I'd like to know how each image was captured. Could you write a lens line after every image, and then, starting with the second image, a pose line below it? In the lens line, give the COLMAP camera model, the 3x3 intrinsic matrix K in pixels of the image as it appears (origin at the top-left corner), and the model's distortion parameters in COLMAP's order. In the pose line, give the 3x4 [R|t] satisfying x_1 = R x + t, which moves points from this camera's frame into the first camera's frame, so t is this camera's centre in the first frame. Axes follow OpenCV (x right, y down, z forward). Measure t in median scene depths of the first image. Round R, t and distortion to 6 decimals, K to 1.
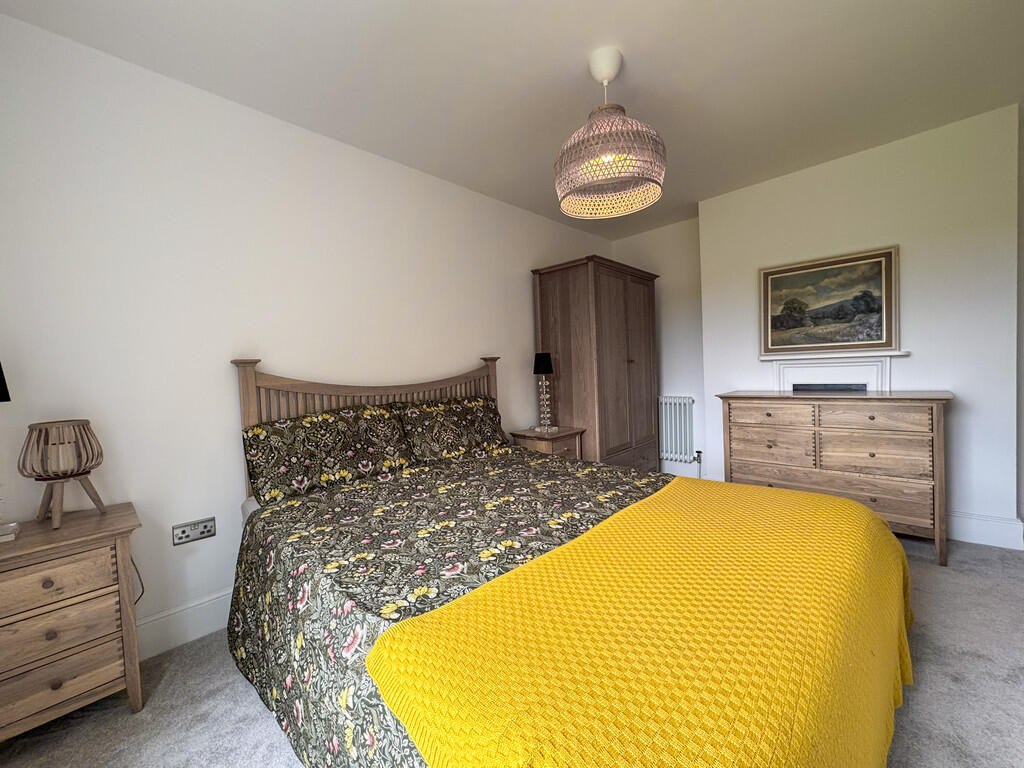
lens RADIAL K [[407.8, 0, 510.9], [0, 407.8, 383.2], [0, 0, 1]] dist [-0.001466, -0.000462]
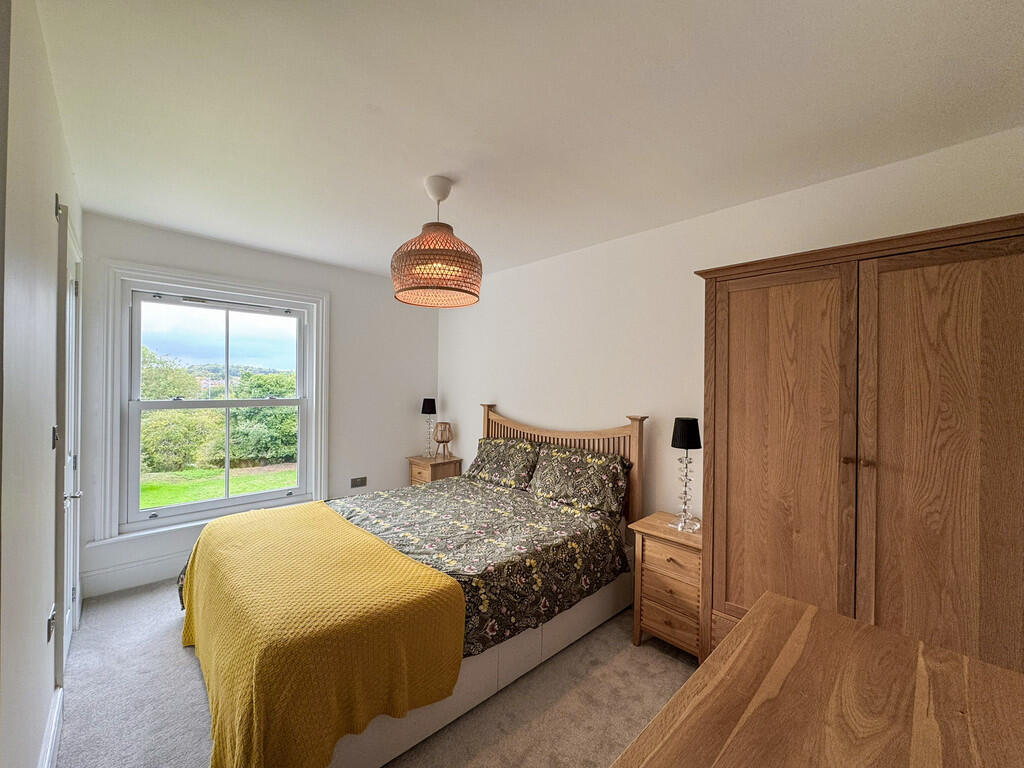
lens RADIAL K [[407.8, 0, 511.8], [0, 407.8, 384.8], [0, 0, 1]] dist [-0.001466, -0.000462]
pose [[-0.031566, 0.042310, -0.998606, 1.189498], [-0.052106, 0.997675, 0.043918, -0.221616], [0.998143, 0.053420, -0.029288, 1.060271]]
